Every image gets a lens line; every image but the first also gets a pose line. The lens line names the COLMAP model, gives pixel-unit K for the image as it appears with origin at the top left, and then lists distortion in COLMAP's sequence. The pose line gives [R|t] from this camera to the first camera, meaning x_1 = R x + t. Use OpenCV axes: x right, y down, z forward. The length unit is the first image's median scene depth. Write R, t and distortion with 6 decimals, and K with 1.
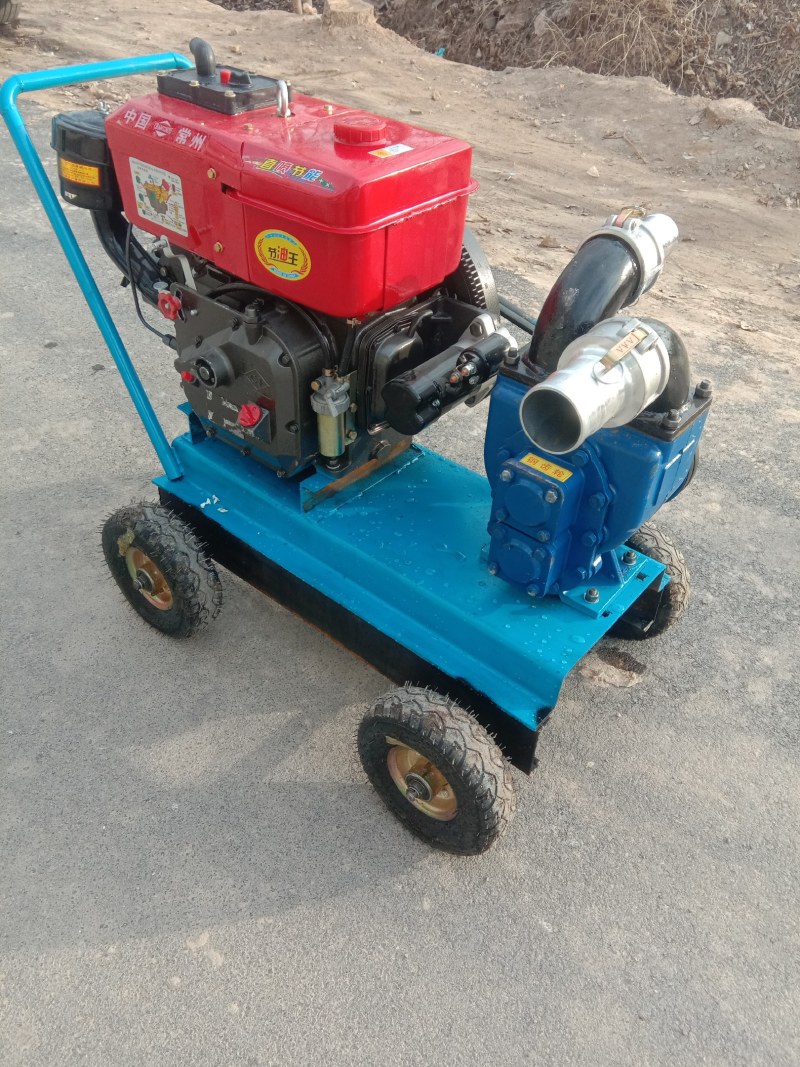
lens RADIAL K [[846.8, 0, 393.4], [0, 846.8, 532.9], [0, 0, 1]] dist [0.040467, -0.058384]
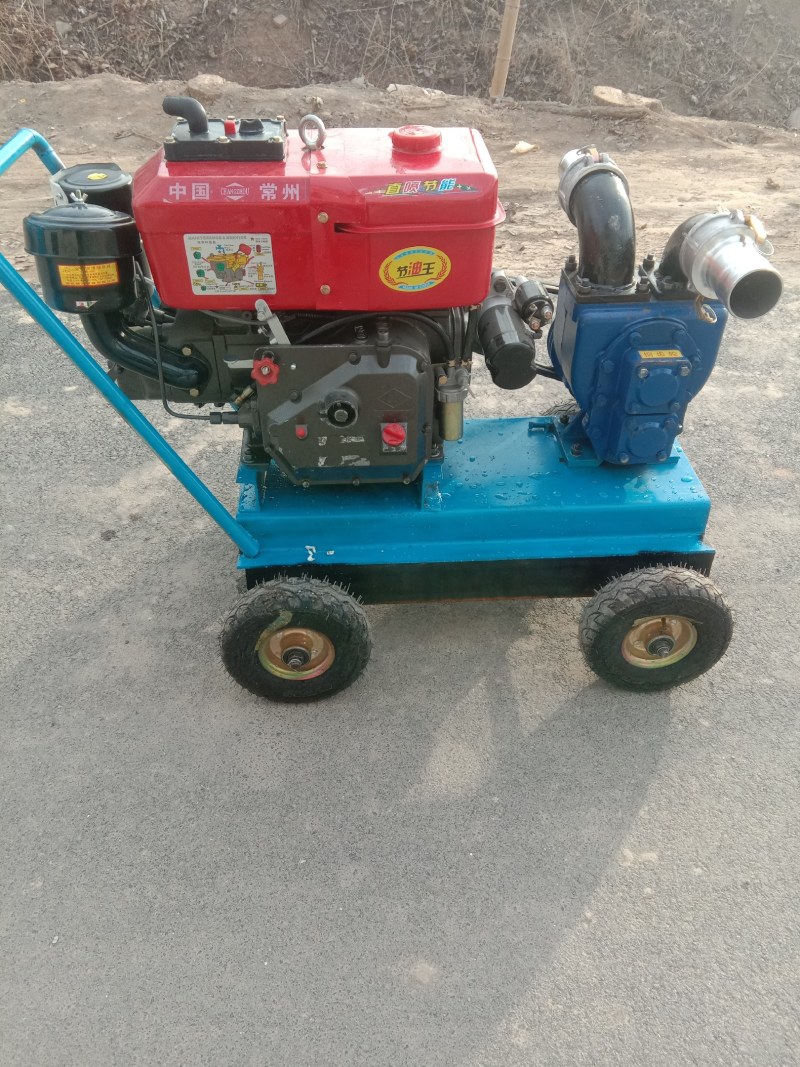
lens RADIAL K [[846.8, 0, 395.9], [0, 846.8, 540.5], [0, 0, 1]] dist [0.040467, -0.058384]
pose [[0.731492, -0.473004, 0.491107, -0.738284], [0.462847, 0.873351, 0.151759, -0.181815], [-0.500692, 0.116297, 0.857778, 0.128986]]
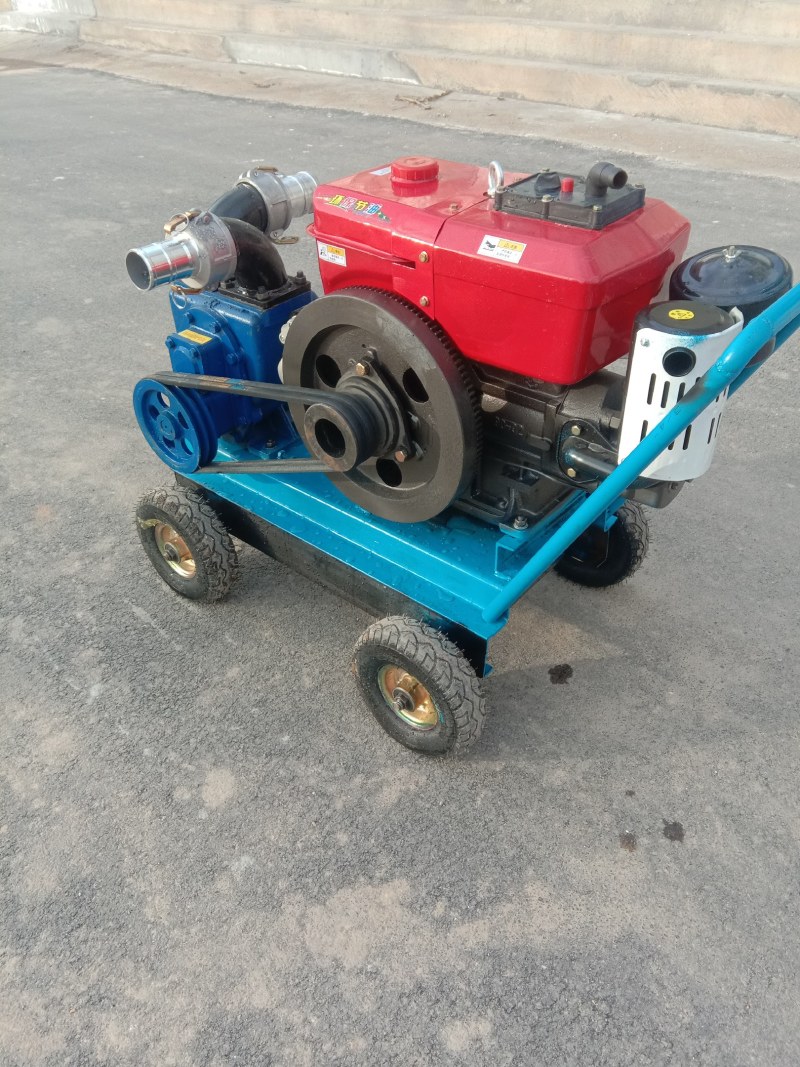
lens RADIAL K [[846.8, 0, 401.7], [0, 846.8, 531.3], [0, 0, 1]] dist [0.040467, -0.058384]
pose [[-0.999463, -0.028744, -0.015750, -0.005120], [-0.021582, 0.215508, 0.976264, -1.310689], [-0.024668, 0.976079, -0.216012, 1.521583]]
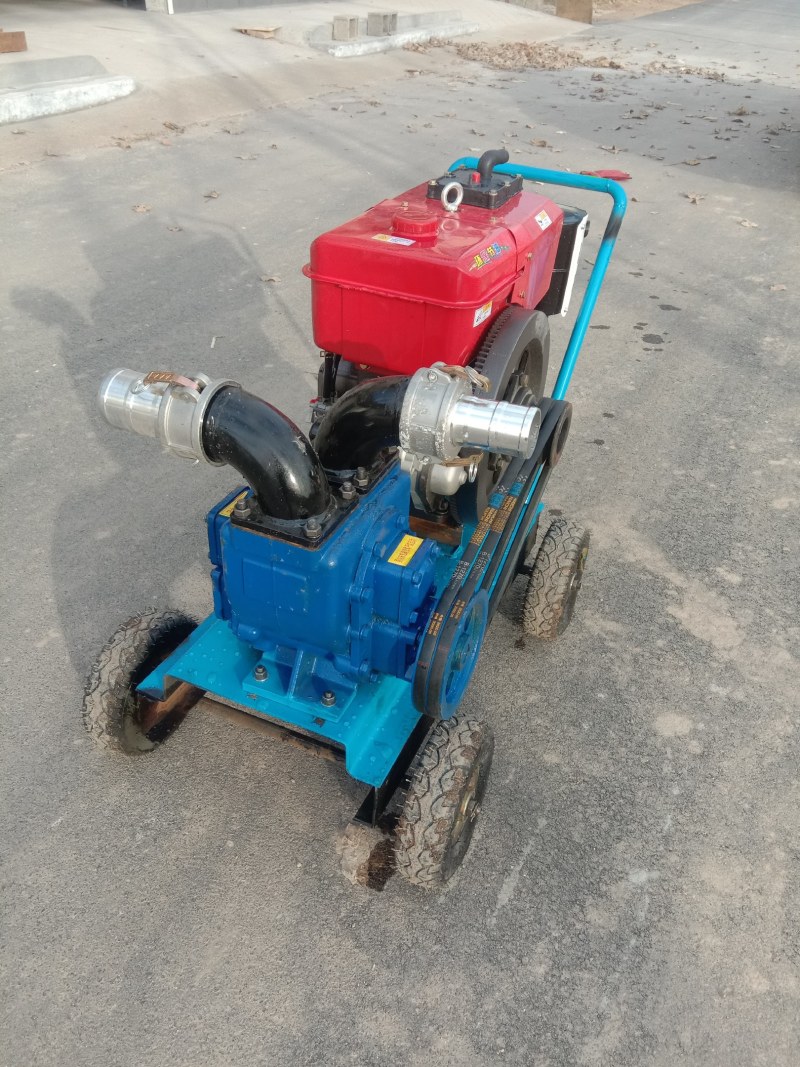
lens RADIAL K [[846.8, 0, 409.4], [0, 846.8, 526.7], [0, 0, 1]] dist [0.040467, -0.058384]
pose [[0.278635, 0.518649, -0.808310, 0.987154], [-0.649878, 0.721506, 0.238930, -0.397166], [0.707122, 0.458729, 0.538095, 0.499268]]
